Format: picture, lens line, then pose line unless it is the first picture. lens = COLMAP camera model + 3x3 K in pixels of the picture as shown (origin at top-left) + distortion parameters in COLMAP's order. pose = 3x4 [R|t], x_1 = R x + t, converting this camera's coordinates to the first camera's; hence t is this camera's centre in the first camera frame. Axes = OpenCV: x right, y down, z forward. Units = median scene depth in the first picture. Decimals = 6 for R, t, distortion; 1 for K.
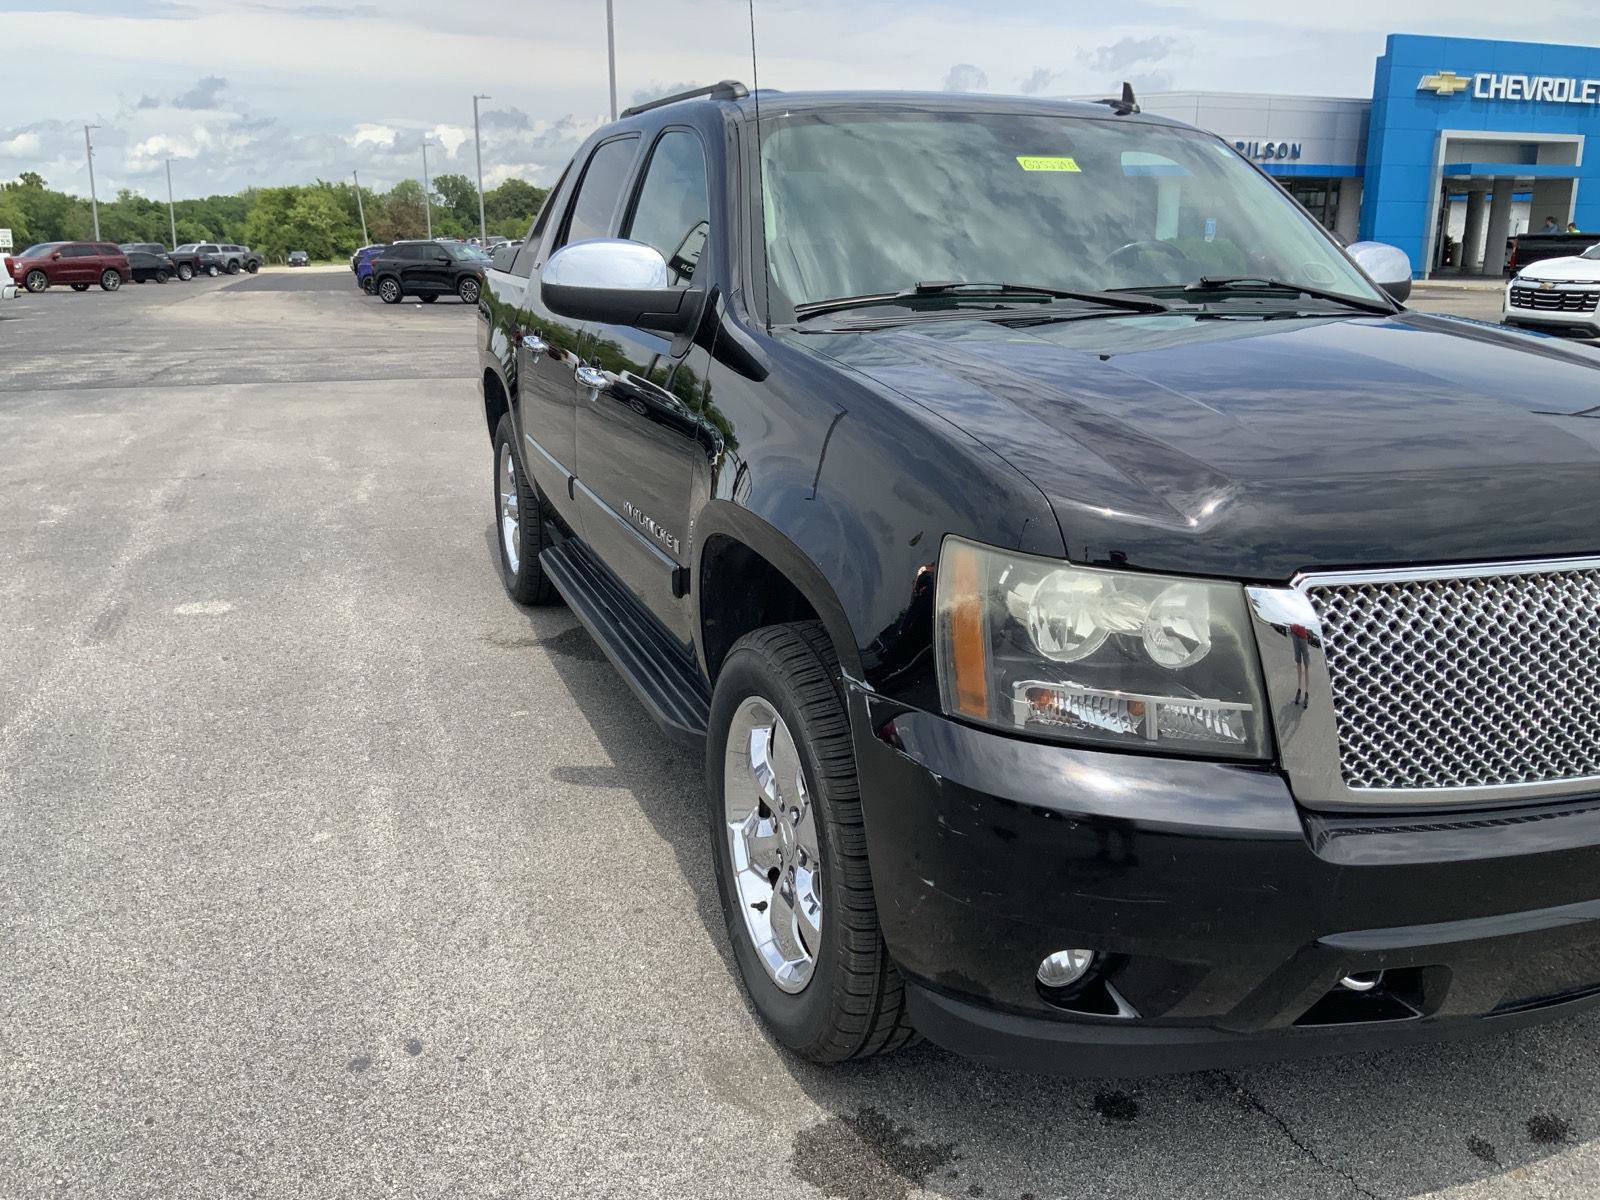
lens RADIAL K [[1276.2, 0, 800.0], [0, 1276.2, 600.0], [0, 0, 1]] dist [-0.013248, -0.029940]
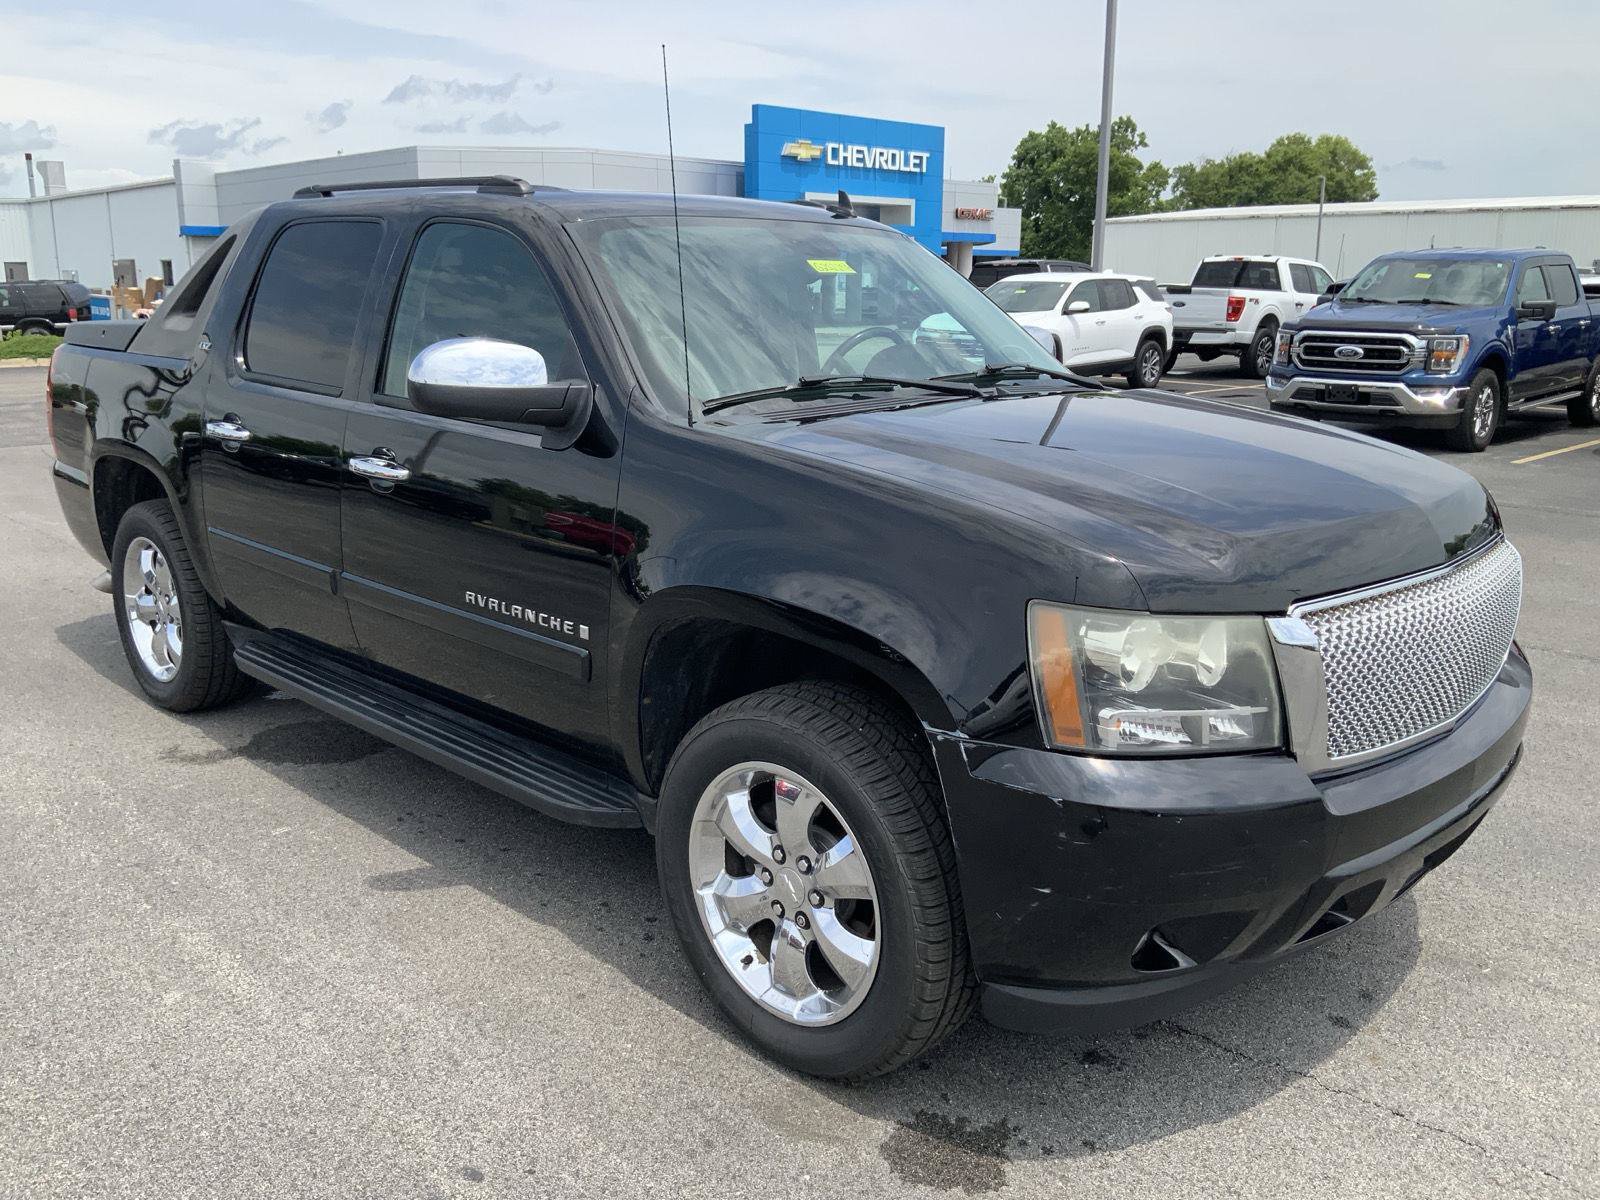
lens RADIAL K [[1275.3, 0, 800.0], [0, 1275.3, 600.0], [0, 0, 1]] dist [0.009139, -0.093793]
pose [[0.904435, -0.090935, 0.416807, -0.475548], [0.106287, 0.994241, -0.013719, -0.046919], [-0.413159, 0.056709, 0.908891, -0.007255]]
